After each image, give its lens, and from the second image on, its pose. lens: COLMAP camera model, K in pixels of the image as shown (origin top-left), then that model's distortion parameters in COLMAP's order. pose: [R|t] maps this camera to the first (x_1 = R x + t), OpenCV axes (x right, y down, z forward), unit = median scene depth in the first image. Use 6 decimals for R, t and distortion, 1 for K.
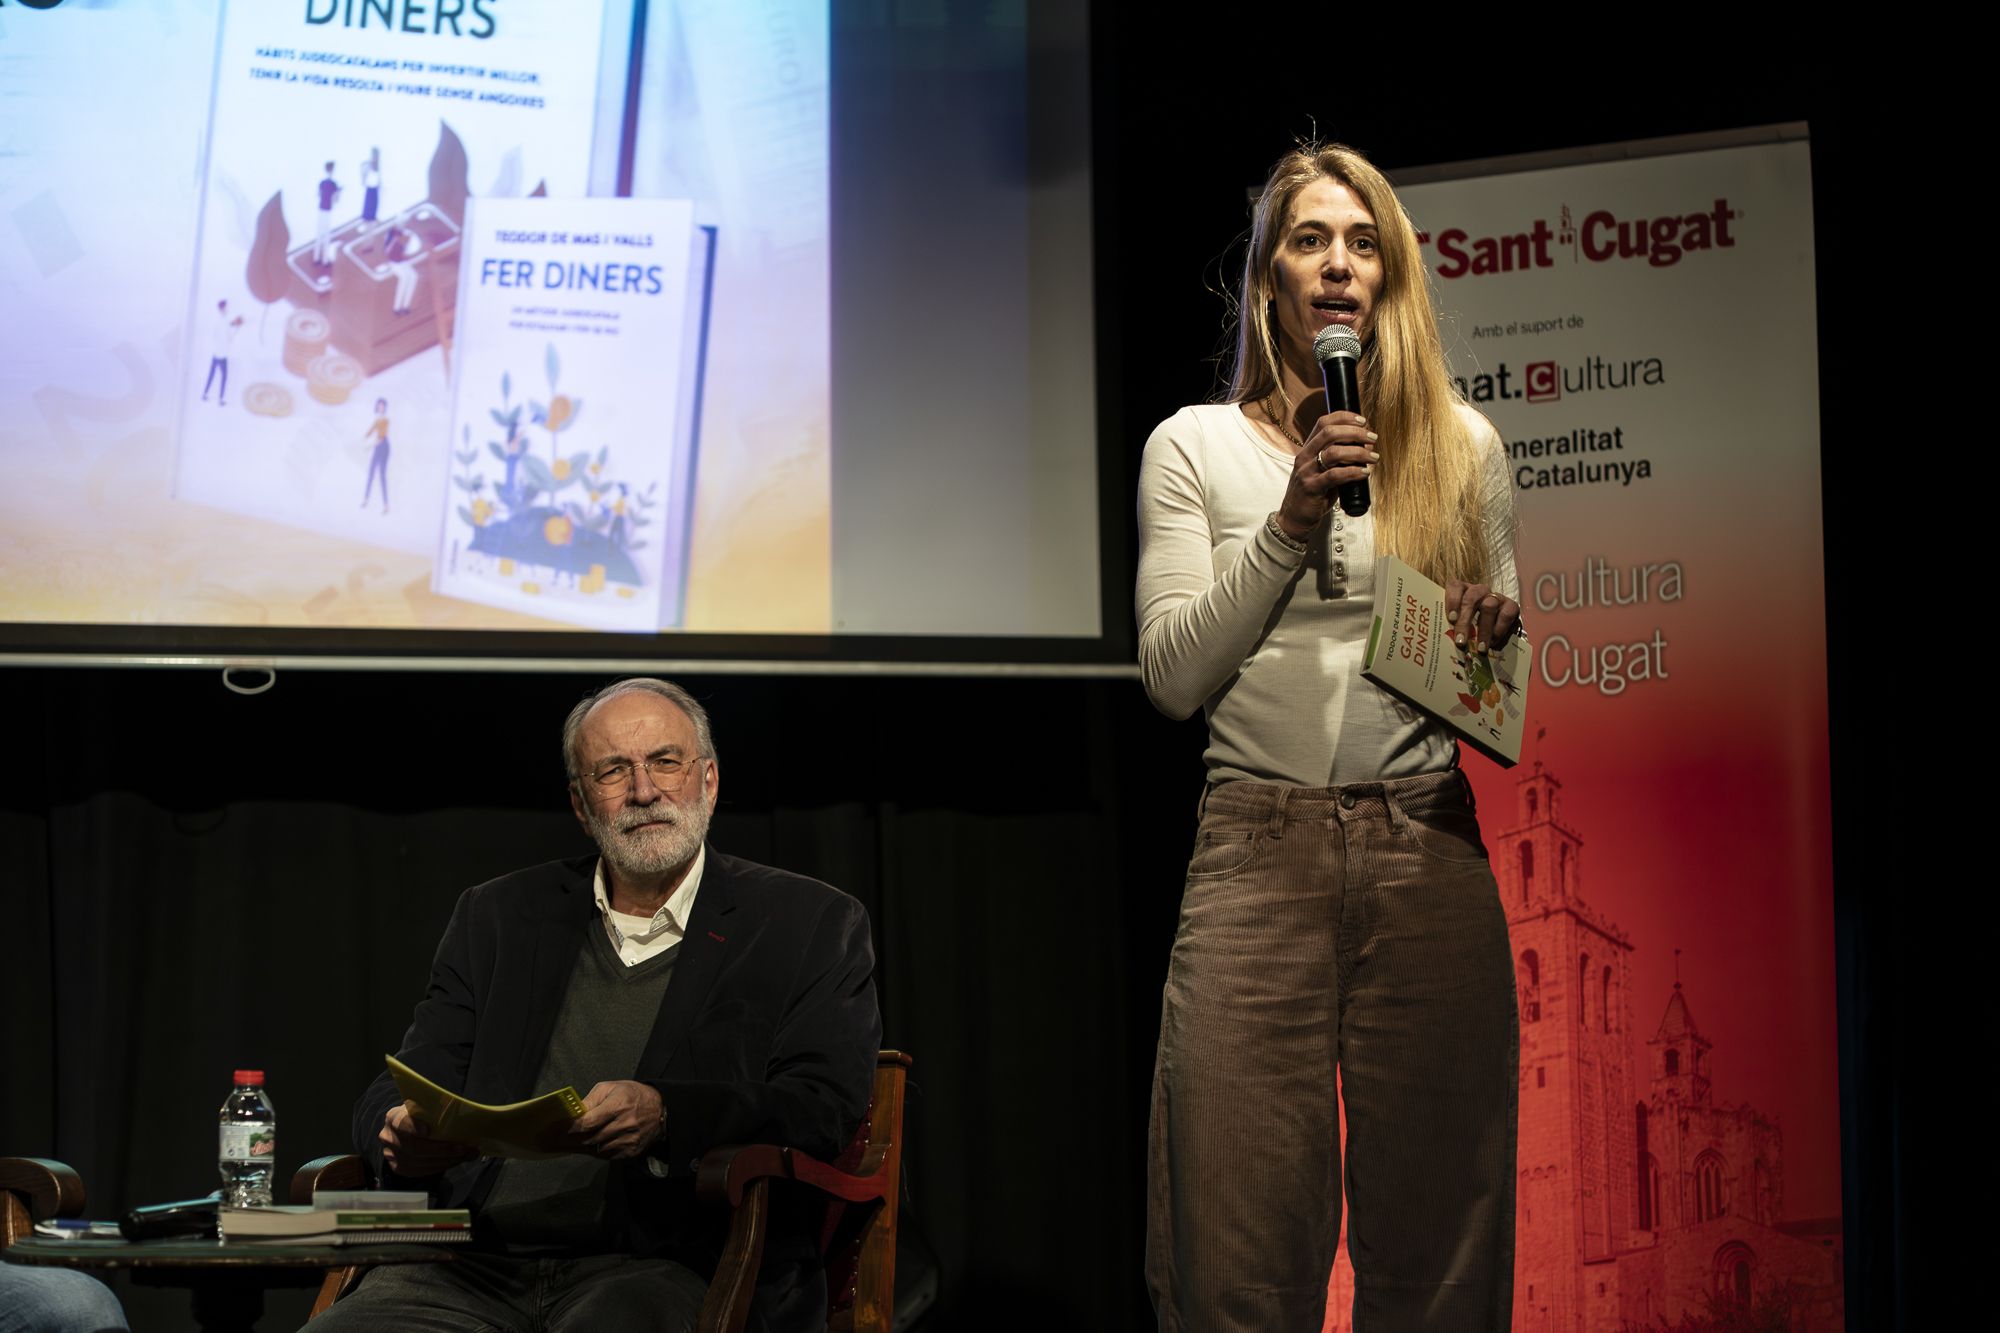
lens RADIAL K [[4653.3, 0, 1000.0], [0, 4653.3, 666.5], [0, 0, 1]] dist [0.150515, -2.524545]
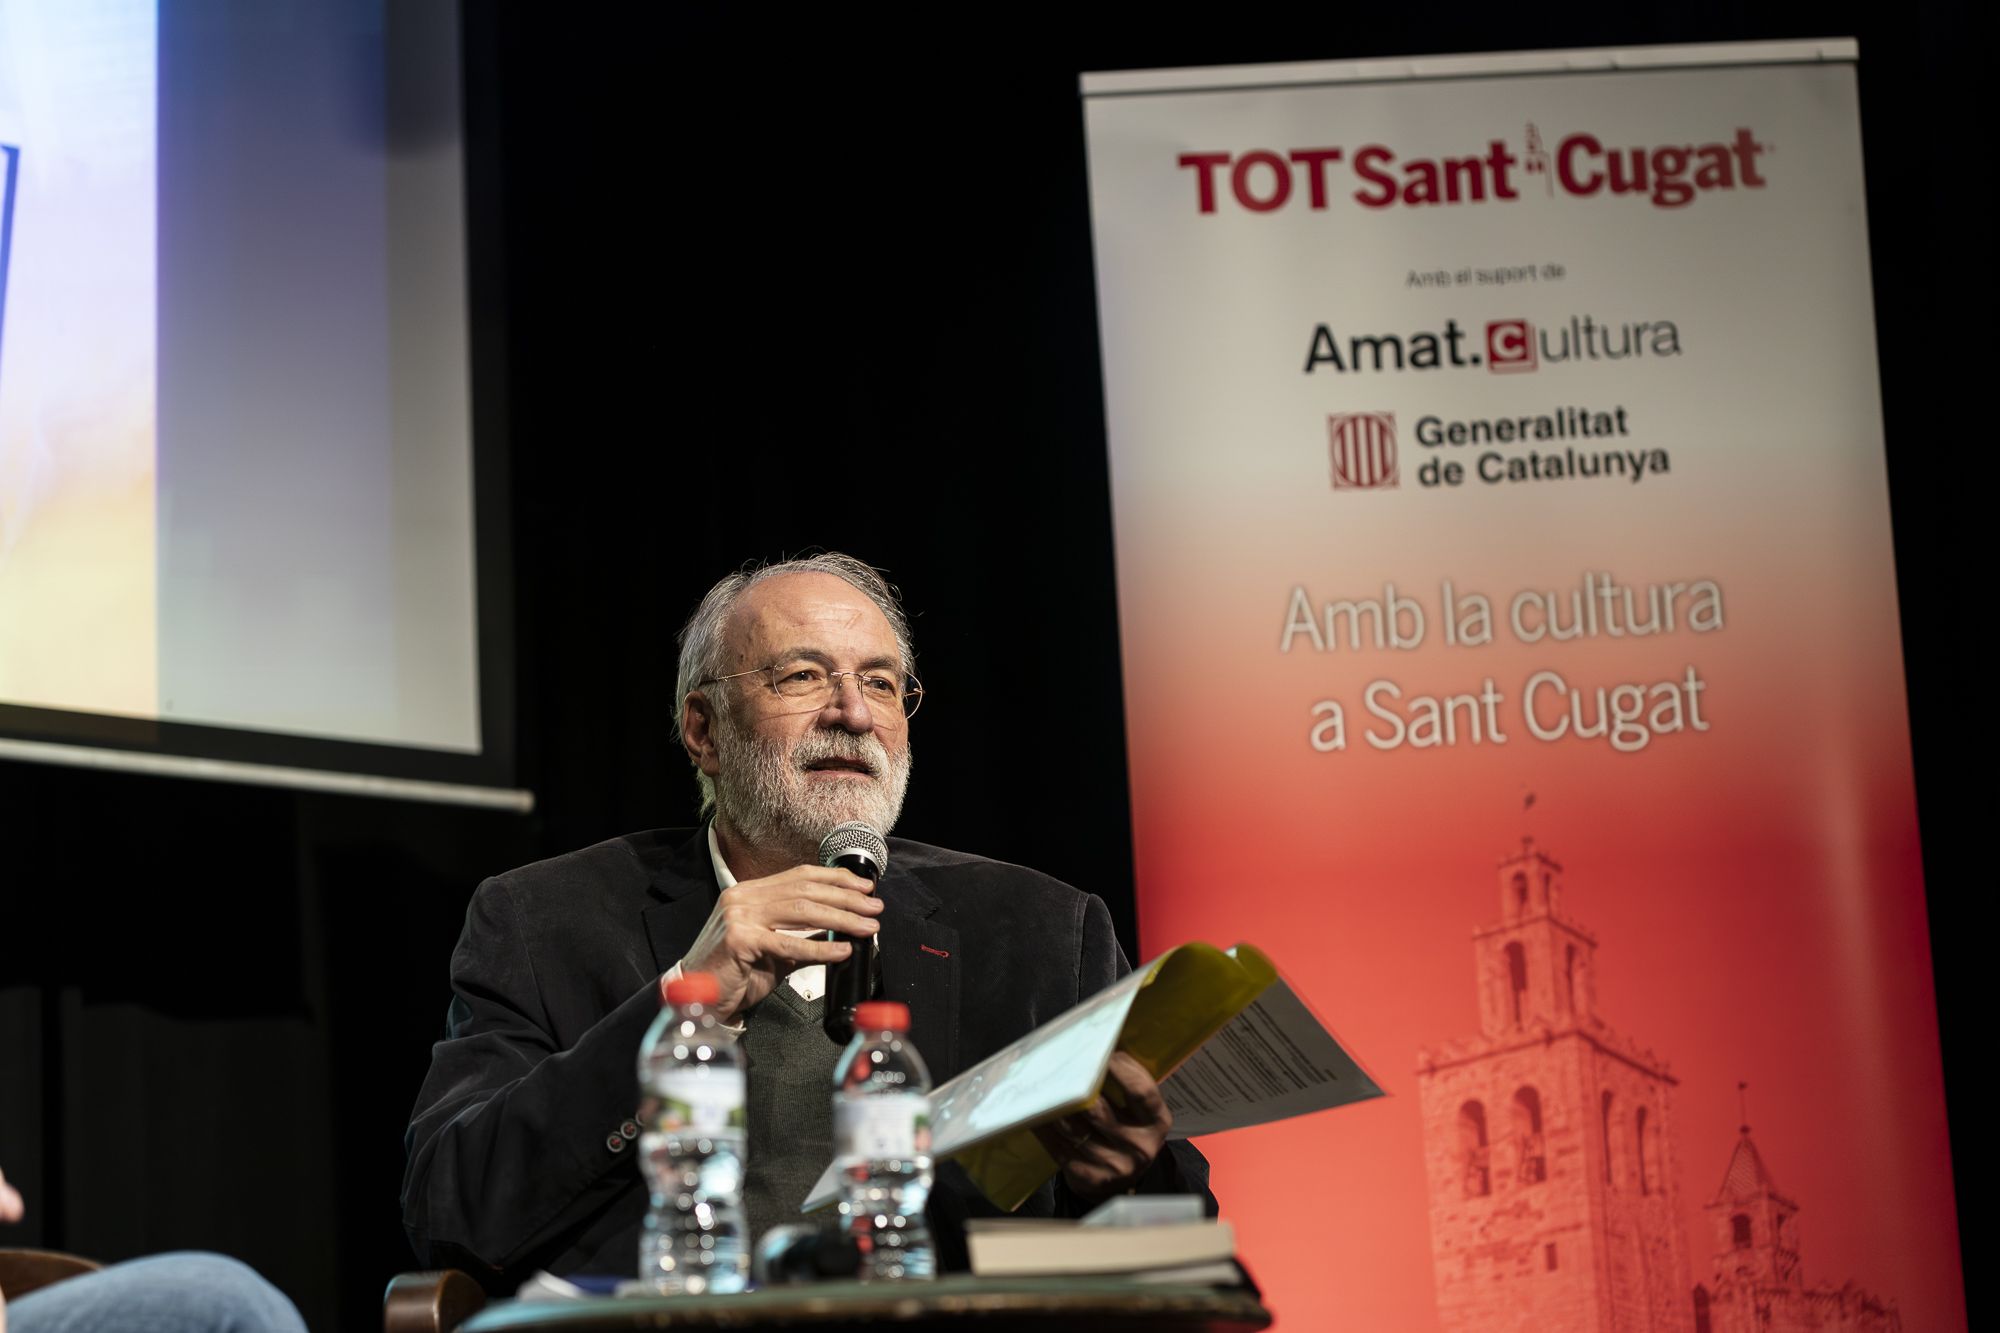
lens RADIAL K [[4759.0, 0, 1000.0], [0, 4759.0, 666.5], [0, 0, 1]] dist [0.151880, -2.414421]
pose [[0.888047, 0.069366, 0.454490, -0.311134], [-0.015291, 0.992462, -0.121595, 0.087821], [-0.459498, 0.101032, 0.882414, 0.358298]]
